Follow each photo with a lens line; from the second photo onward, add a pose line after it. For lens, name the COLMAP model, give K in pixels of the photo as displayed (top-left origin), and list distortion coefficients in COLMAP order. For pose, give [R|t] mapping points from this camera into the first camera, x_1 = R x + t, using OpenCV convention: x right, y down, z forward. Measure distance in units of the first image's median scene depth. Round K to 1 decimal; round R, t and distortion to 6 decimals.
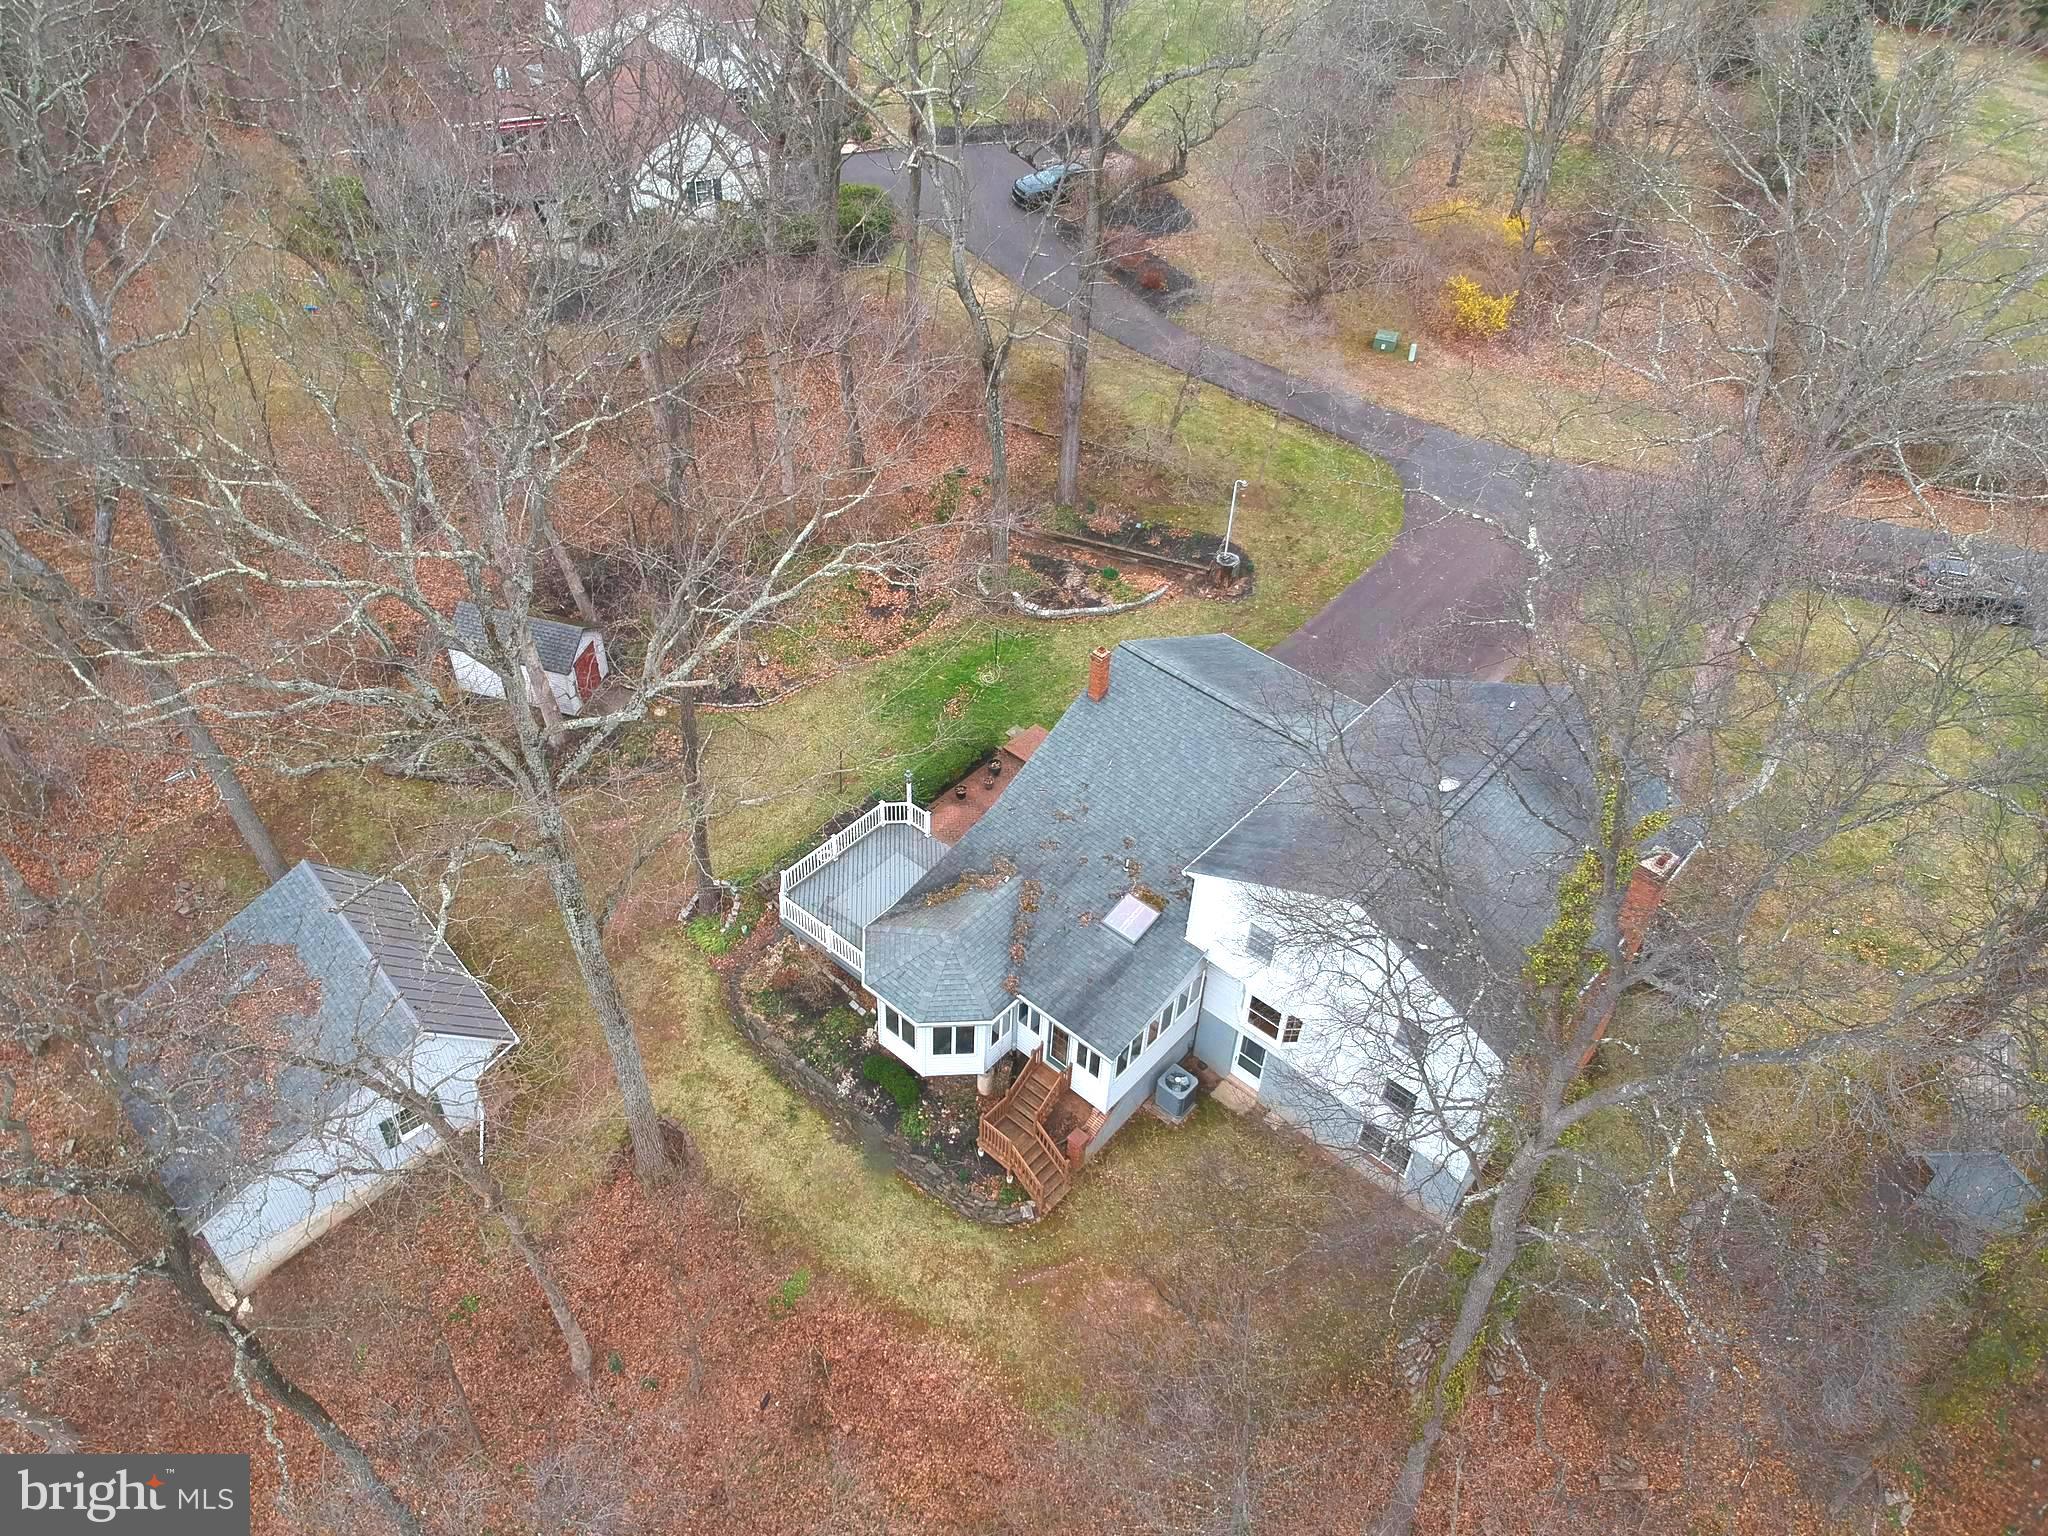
lens RADIAL K [[1698.6, 0, 959.9], [0, 1698.6, 715.7], [0, 0, 1]] dist [0.076828, -0.272984]
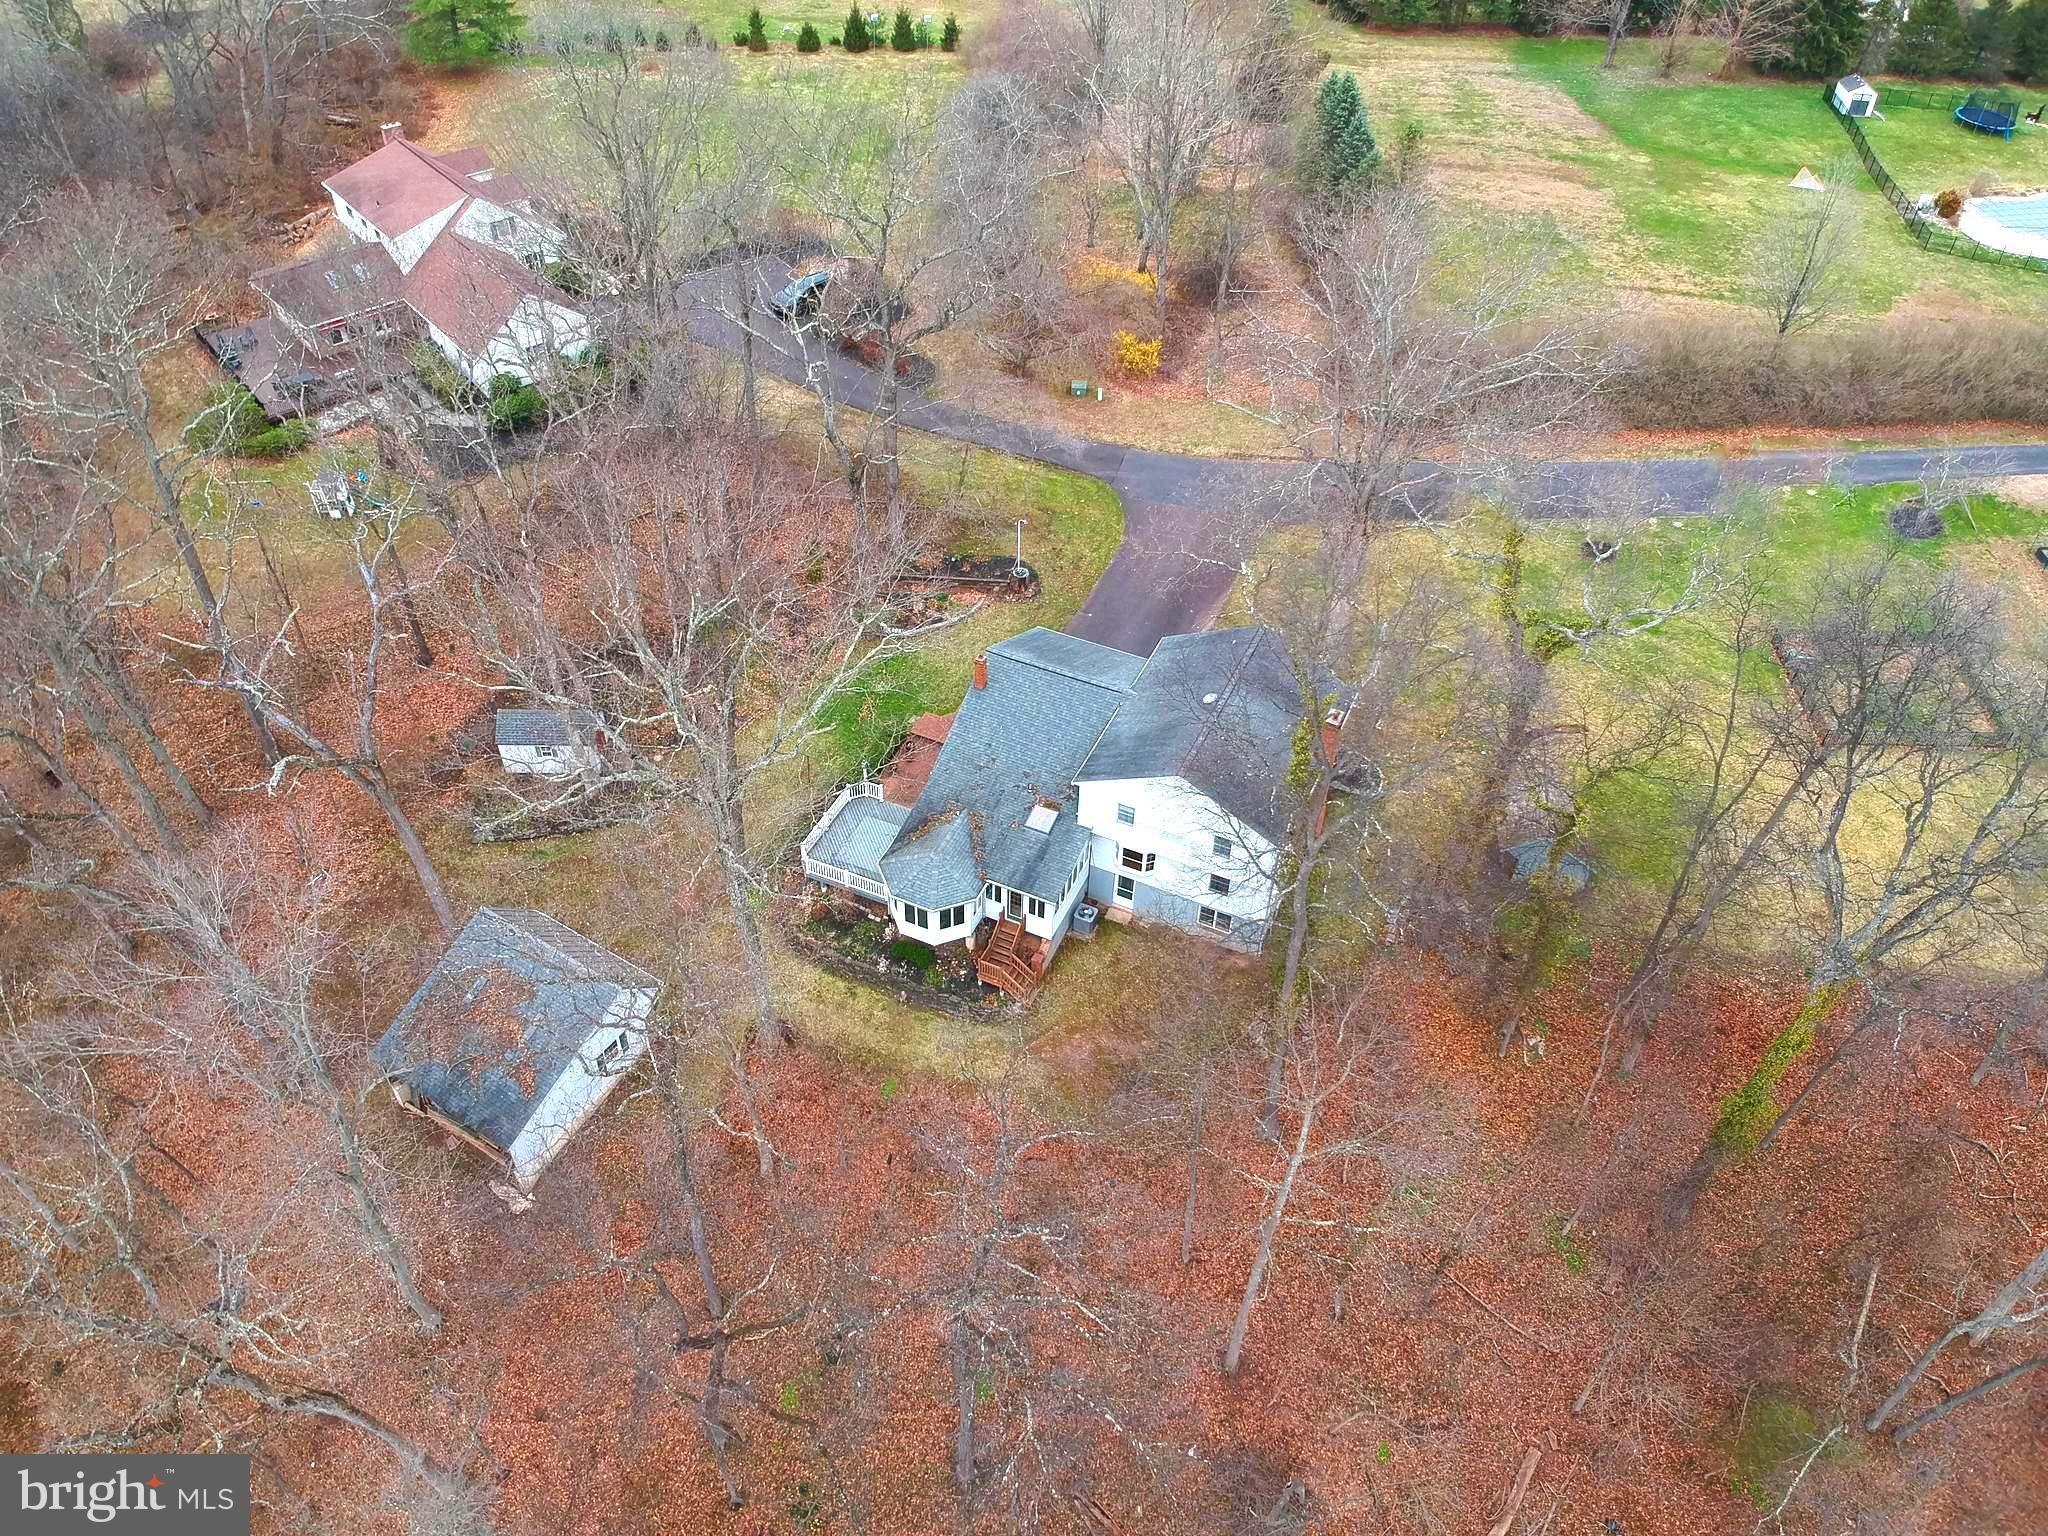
lens RADIAL K [[1644.6, 0, 1050.8], [0, 1644.6, 761.9], [0, 0, 1]] dist [0.049922, -0.109833]
pose [[0.952278, -0.209995, 0.221513, -0.209308], [0.197672, 0.977266, 0.076663, -0.047925], [-0.232576, -0.029218, 0.972139, -0.477492]]
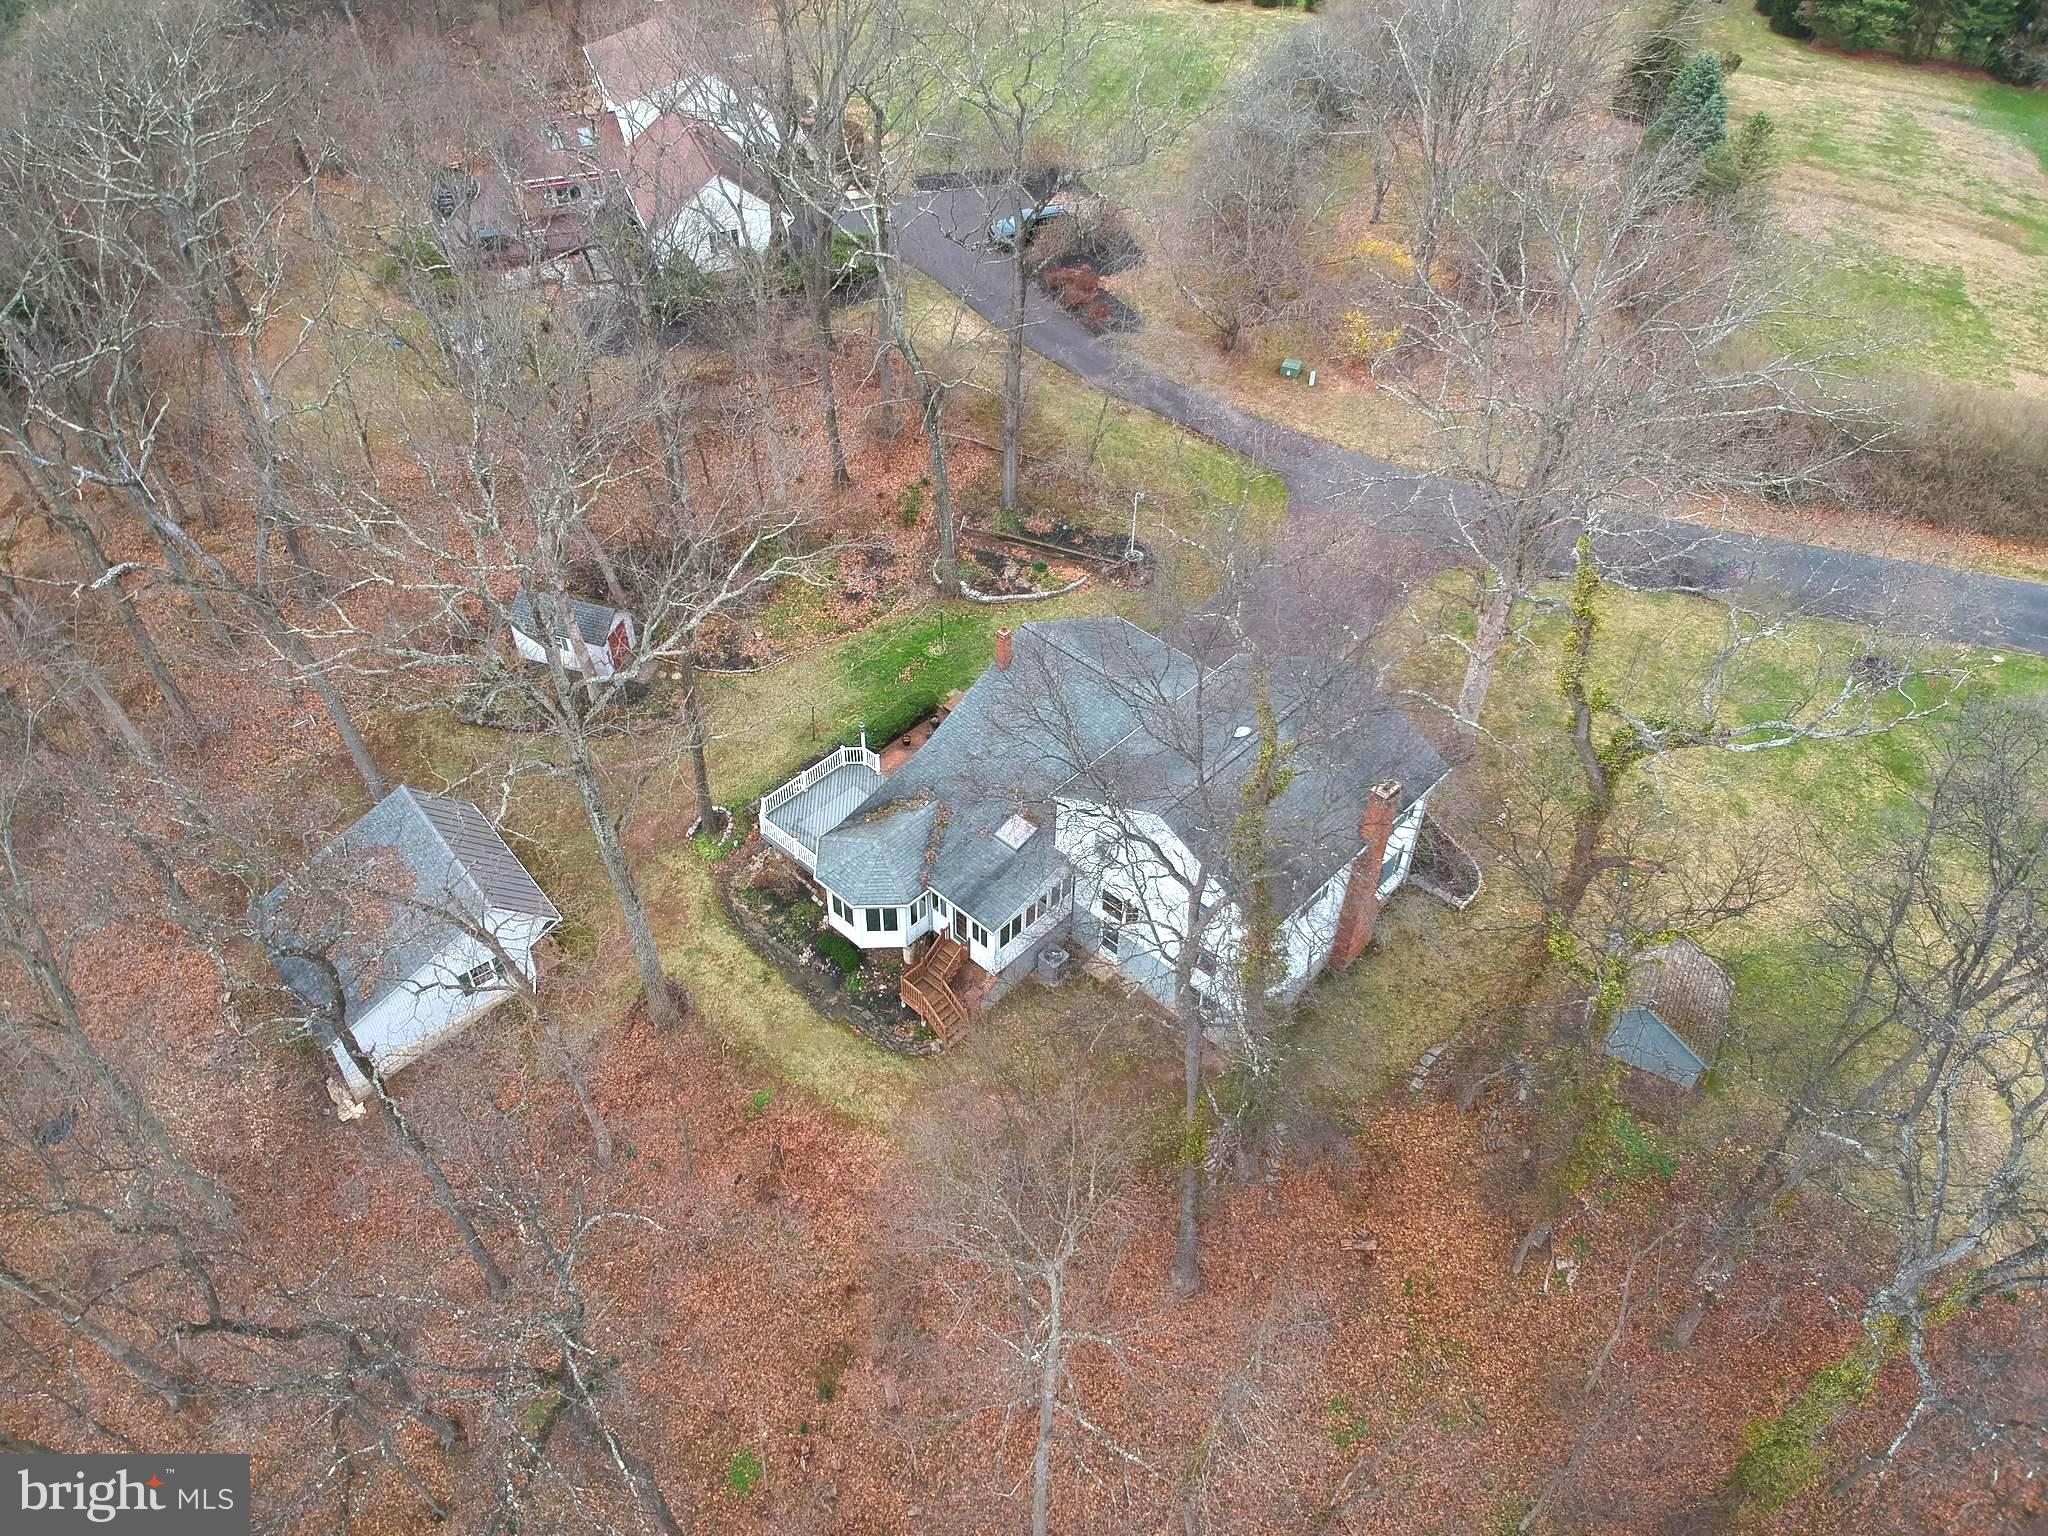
lens RADIAL K [[1670.2, 0, 946.7], [0, 1670.2, 756.7], [0, 0, 1]] dist [0.036010, -0.124832]
pose [[0.999228, 0.009101, -0.038221, 0.089444], [-0.007519, 0.999118, 0.041322, 0.005981], [0.038563, -0.041002, 0.998415, -0.286937]]
